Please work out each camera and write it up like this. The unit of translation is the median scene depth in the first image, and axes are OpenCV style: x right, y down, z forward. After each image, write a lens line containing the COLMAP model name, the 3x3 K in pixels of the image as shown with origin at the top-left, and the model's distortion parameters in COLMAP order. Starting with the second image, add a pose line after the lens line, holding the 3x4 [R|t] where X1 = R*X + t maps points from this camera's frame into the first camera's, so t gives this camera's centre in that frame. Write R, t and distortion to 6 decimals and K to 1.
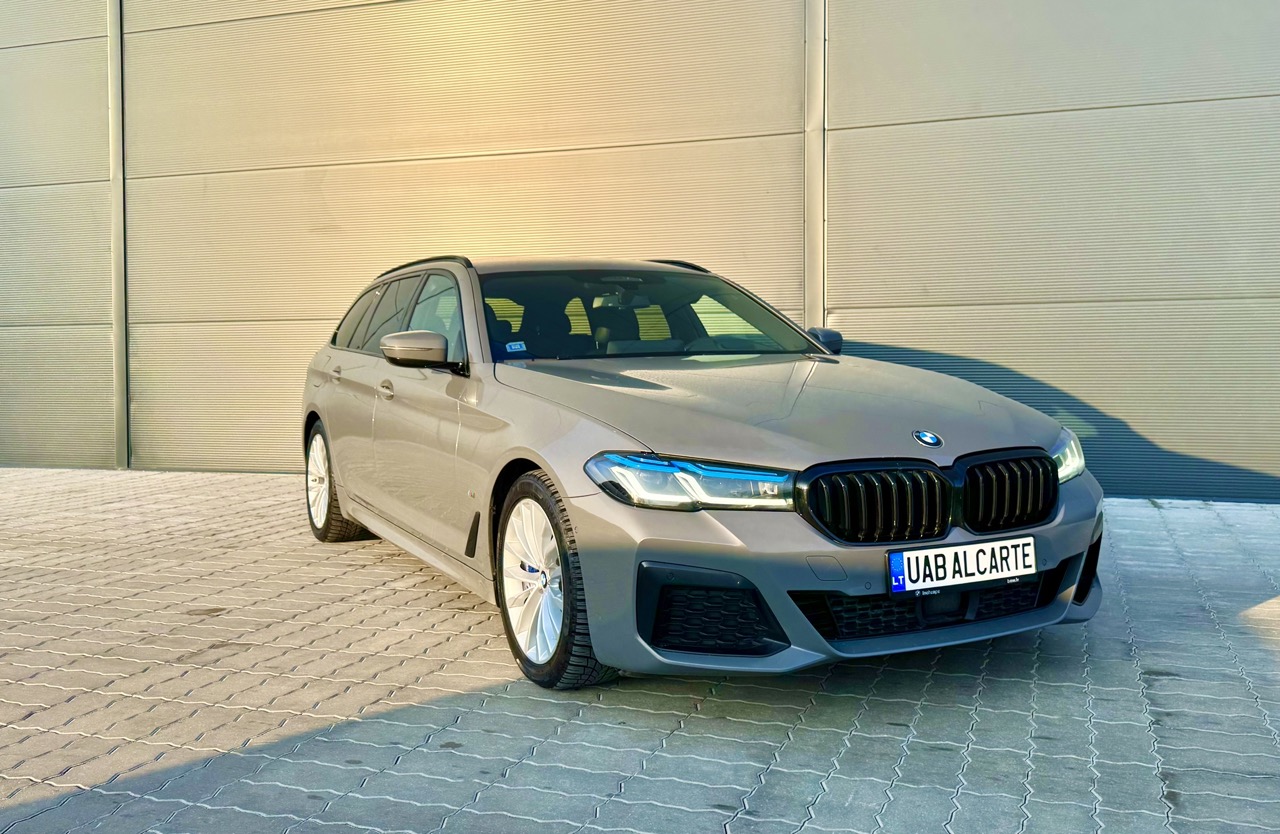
lens RADIAL K [[1148.8, 0, 640.0], [0, 1148.8, 417.0], [0, 0, 1]] dist [-0.015319, -0.016561]
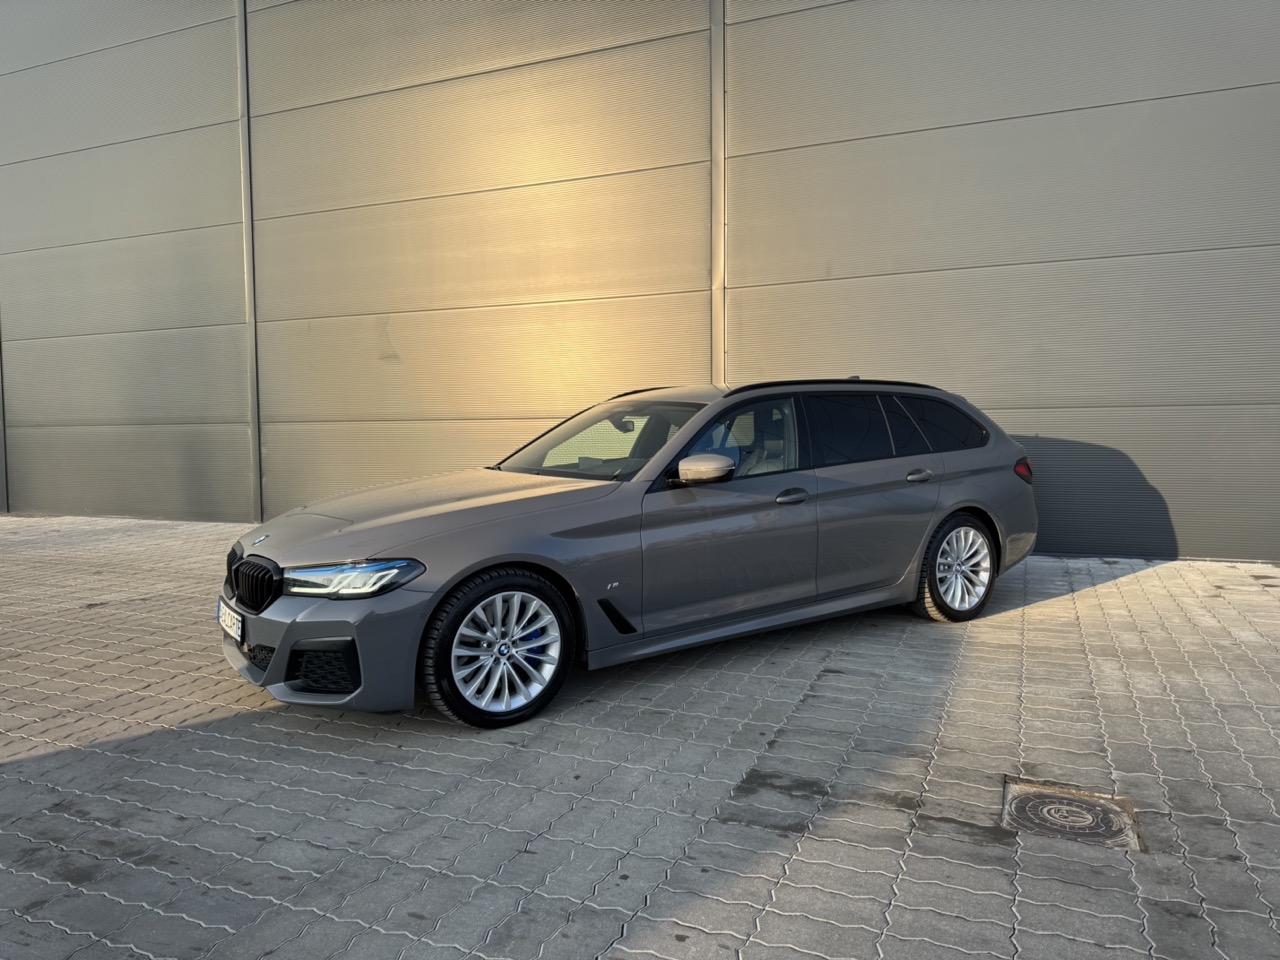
lens RADIAL K [[914.5, 0, 640.0], [0, 914.5, 480.0], [0, 0, 1]] dist [0.010103, -0.018252]
pose [[0.997149, -0.001165, -0.075443, 0.283691], [0.002260, 0.999893, 0.014431, -0.059835], [0.075419, -0.014560, 0.997046, -0.280404]]
